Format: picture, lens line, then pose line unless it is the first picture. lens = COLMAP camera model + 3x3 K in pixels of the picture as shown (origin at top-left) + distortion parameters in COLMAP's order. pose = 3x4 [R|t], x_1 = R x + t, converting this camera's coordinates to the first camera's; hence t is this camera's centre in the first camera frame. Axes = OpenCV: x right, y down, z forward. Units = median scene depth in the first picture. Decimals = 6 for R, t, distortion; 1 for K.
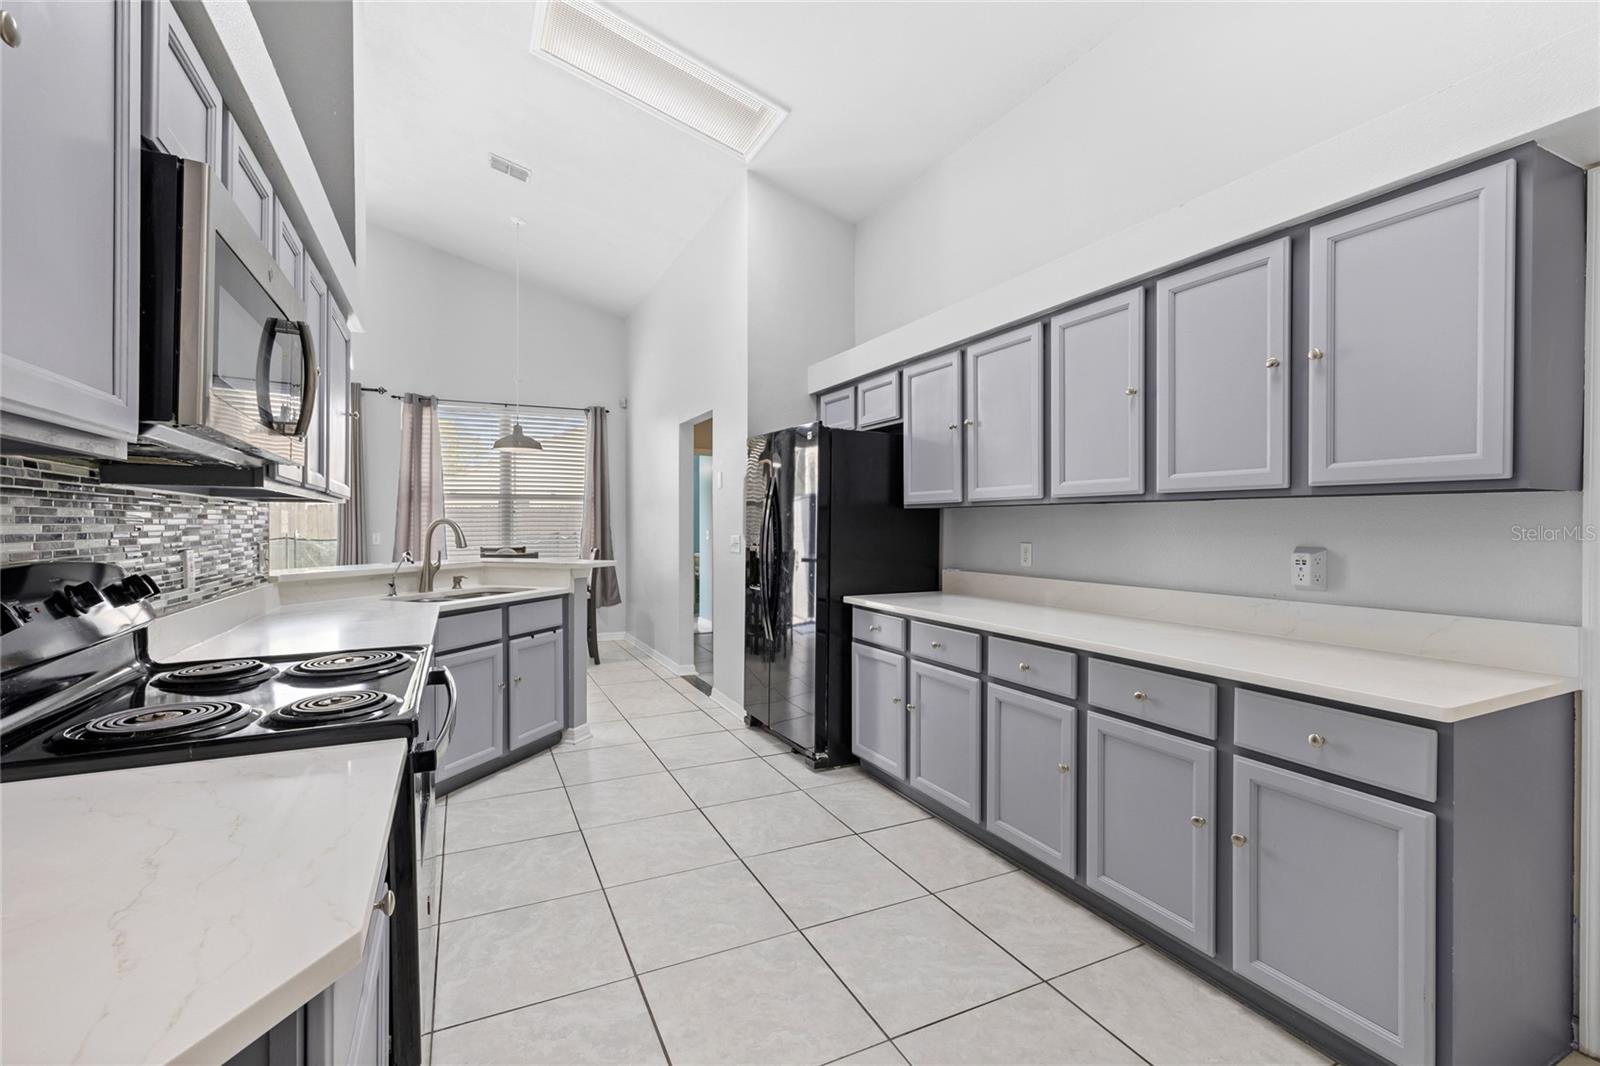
lens RADIAL K [[687.8, 0, 801.9], [0, 687.8, 527.5], [0, 0, 1]] dist [-0.004675, 0.001891]
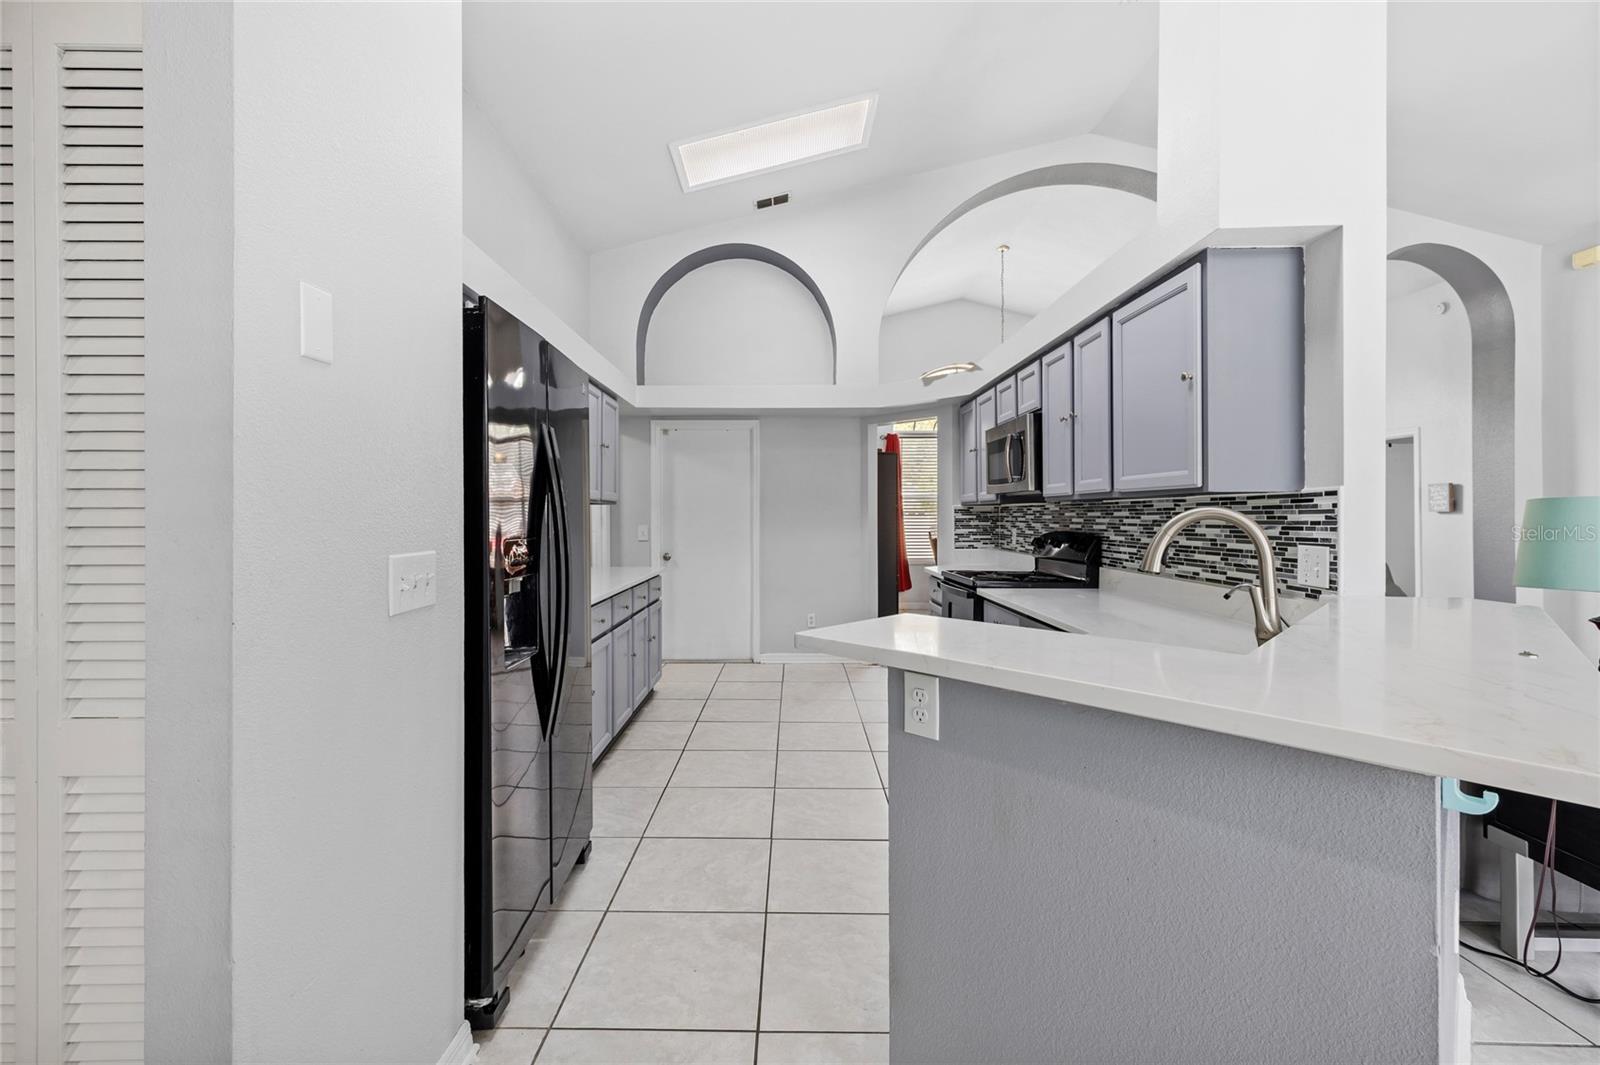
lens RADIAL K [[687.8, 0, 792.4], [0, 687.8, 522.9], [0, 0, 1]] dist [-0.004675, 0.001891]
pose [[-0.894556, -0.010743, 0.446826, -0.503342], [-0.005256, 0.999895, 0.013516, -0.007431], [-0.446924, 0.009743, -0.894519, 1.578032]]
